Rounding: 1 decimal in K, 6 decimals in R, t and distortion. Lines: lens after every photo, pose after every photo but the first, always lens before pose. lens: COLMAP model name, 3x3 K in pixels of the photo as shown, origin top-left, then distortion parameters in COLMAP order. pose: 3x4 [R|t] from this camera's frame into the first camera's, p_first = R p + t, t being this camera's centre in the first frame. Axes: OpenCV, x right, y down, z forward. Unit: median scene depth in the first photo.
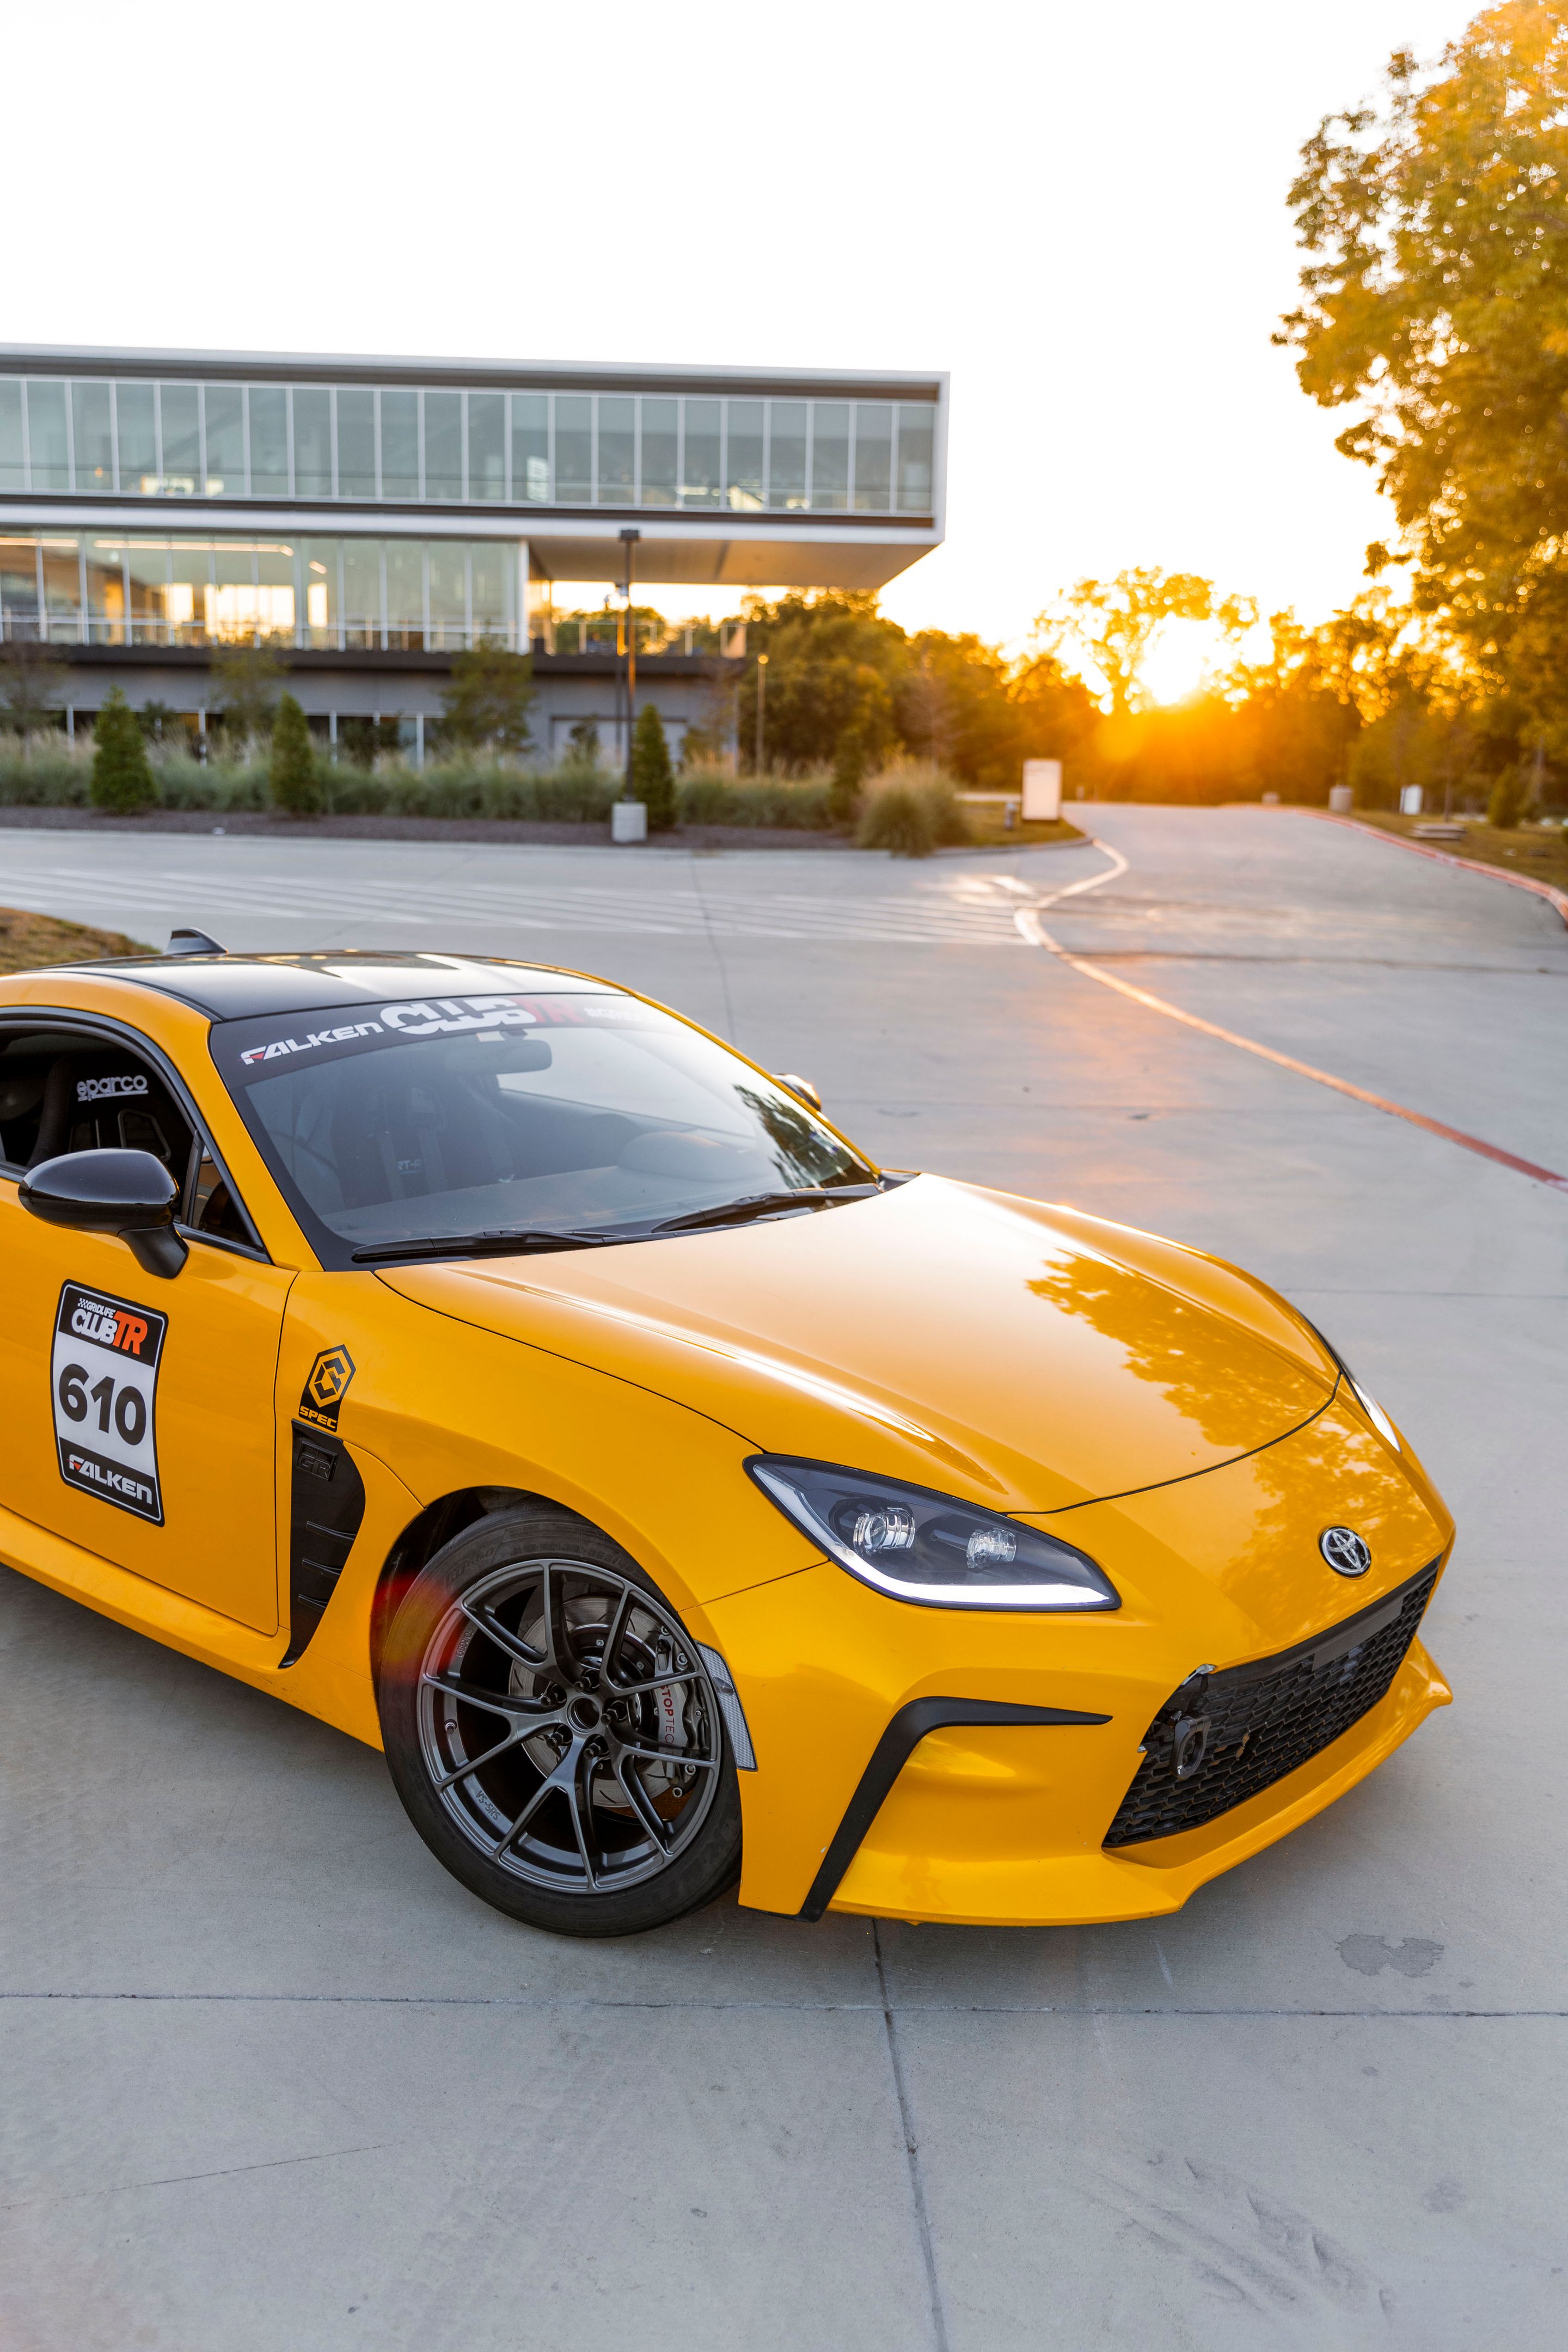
lens RADIAL K [[2158.2, 0, 781.6], [0, 2158.2, 1184.7], [0, 0, 1]] dist [-0.008382, 0.005755]
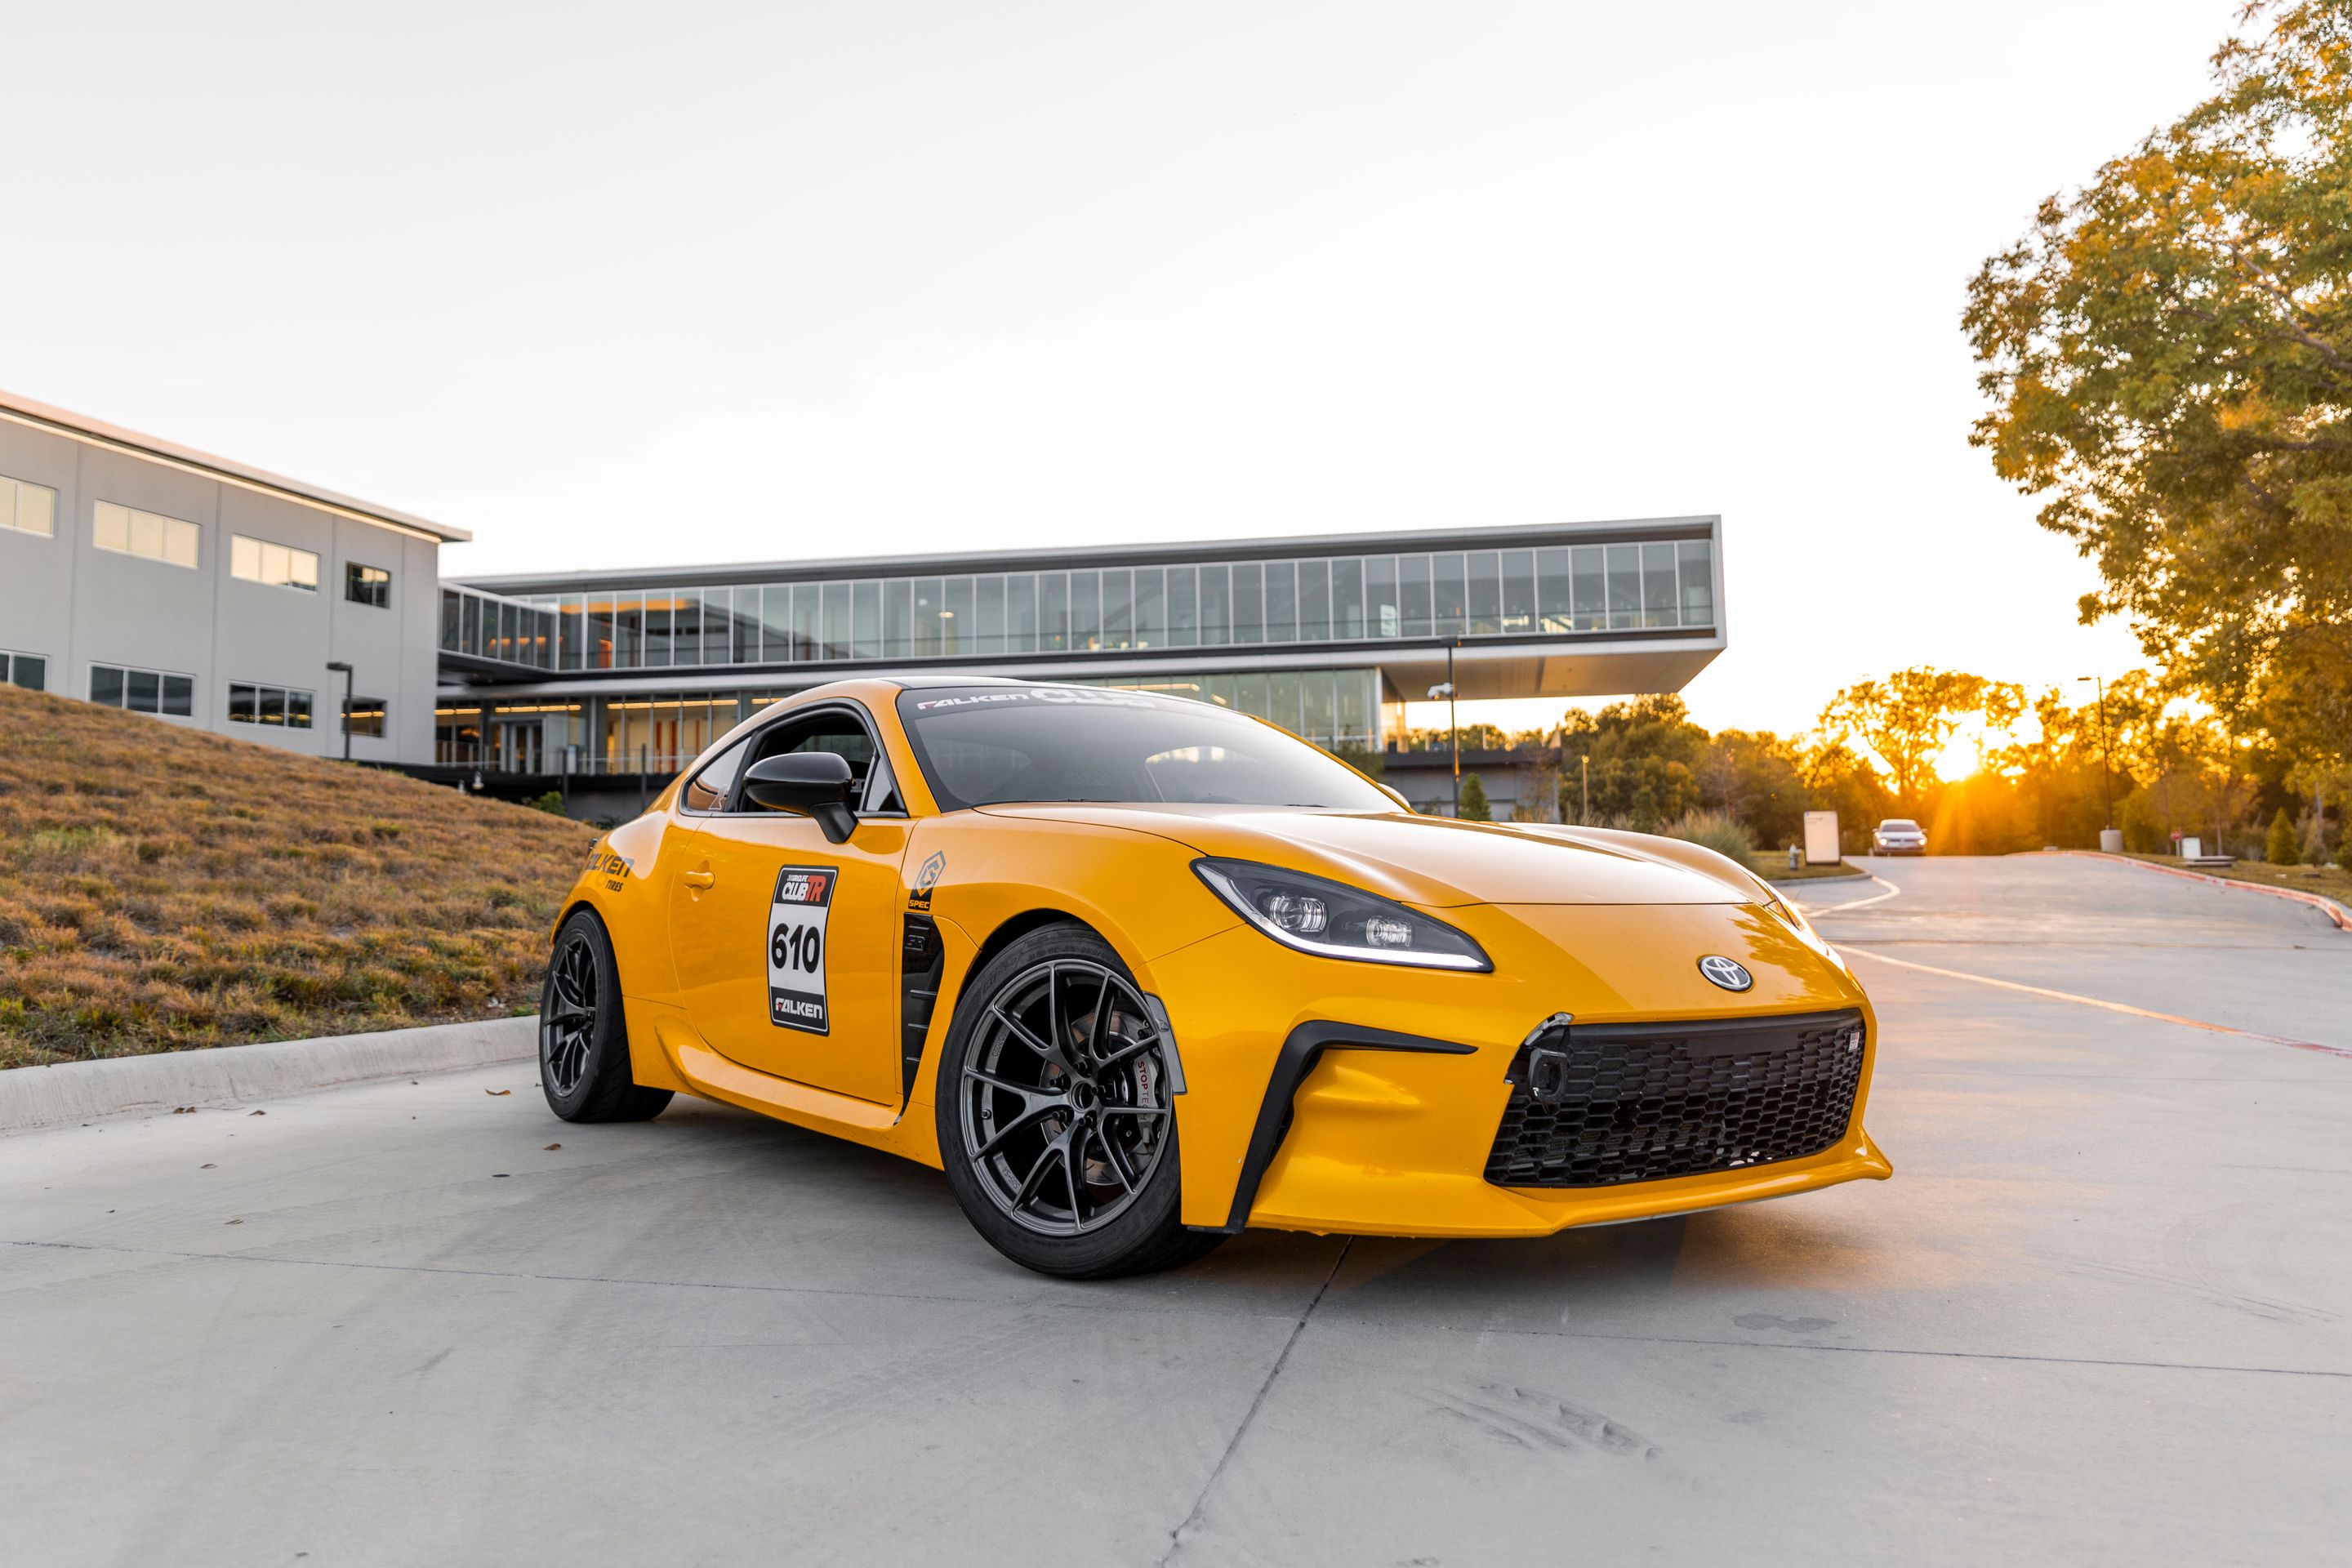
lens RADIAL K [[1802.9, 0, 1180.2], [0, 1802.9, 683.0], [0, 0, 1]] dist [-0.005291, 0.007800]
pose [[0.970566, -0.059331, -0.233414, 0.019142], [-0.012036, 0.956019, -0.293059, 0.028009], [0.240536, 0.287242, 0.927165, -0.001850]]
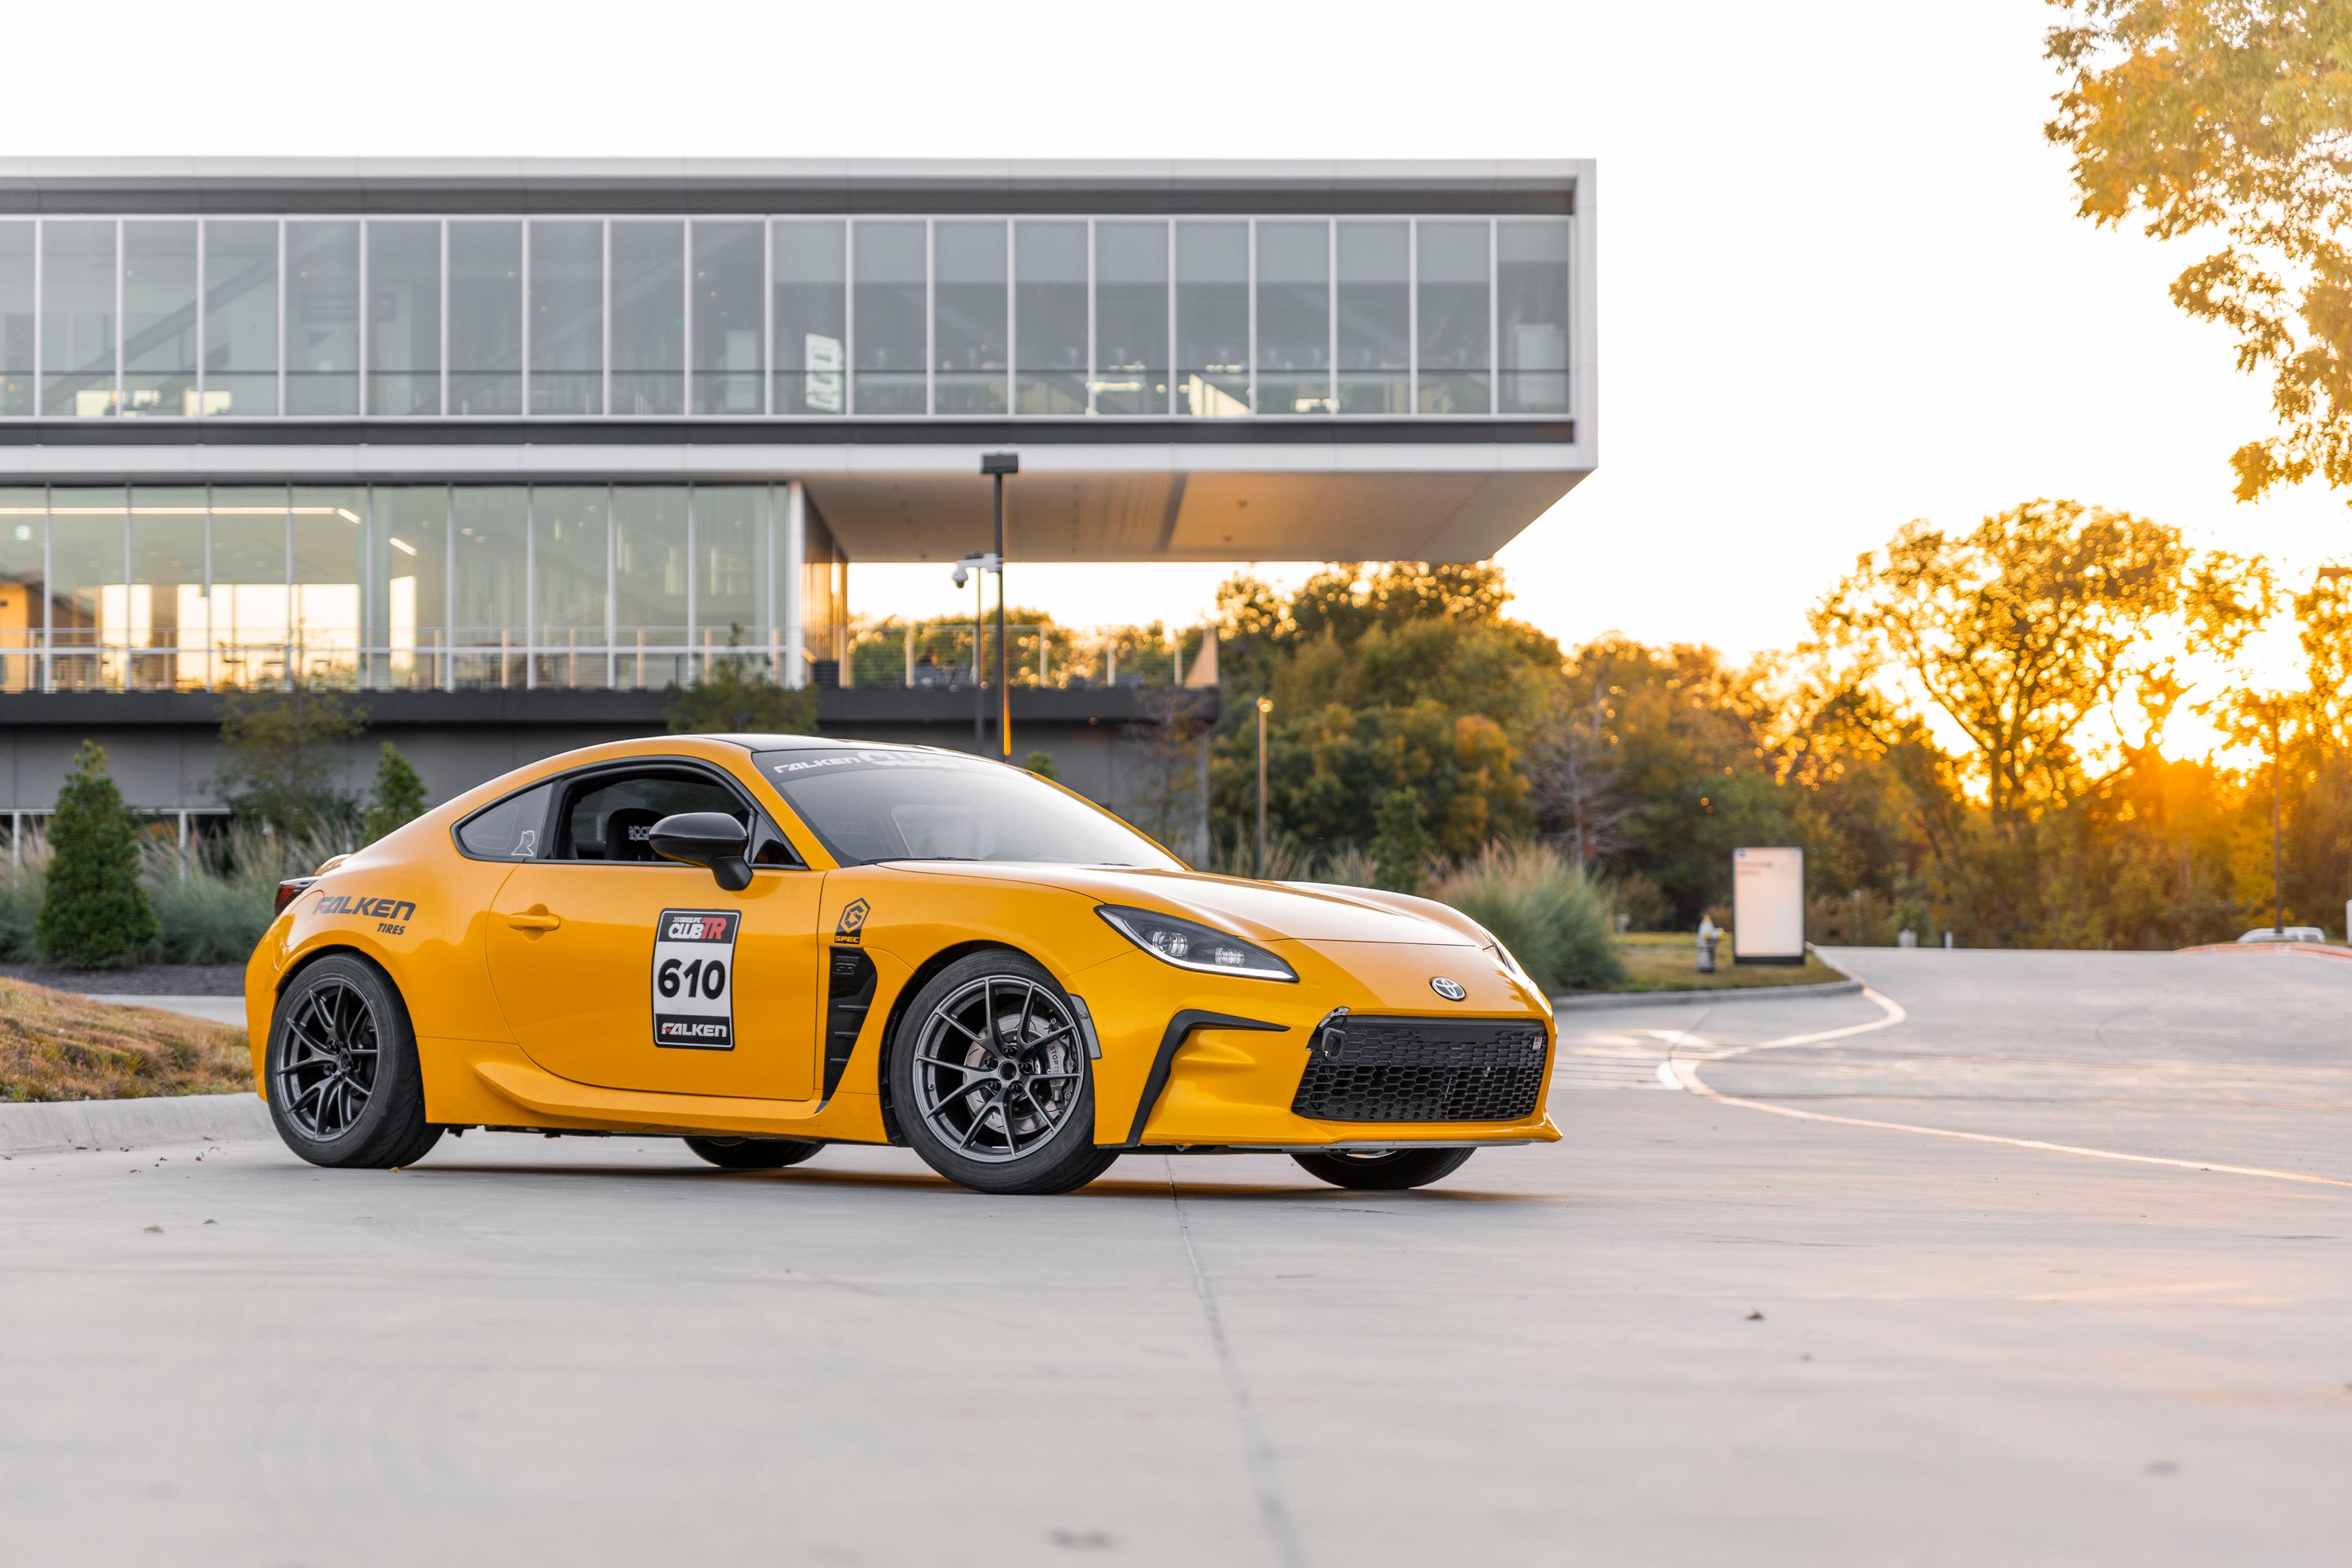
lens RADIAL K [[5083.0, 0, 1176.0], [0, 5083.0, 784.0], [0, 0, 1]] dist [-0.004519, -0.066057]
pose [[0.999215, -0.023447, -0.031920, 0.016064], [0.015505, 0.973188, -0.229490, 0.084782], [0.036445, 0.228815, 0.972787, -0.269952]]
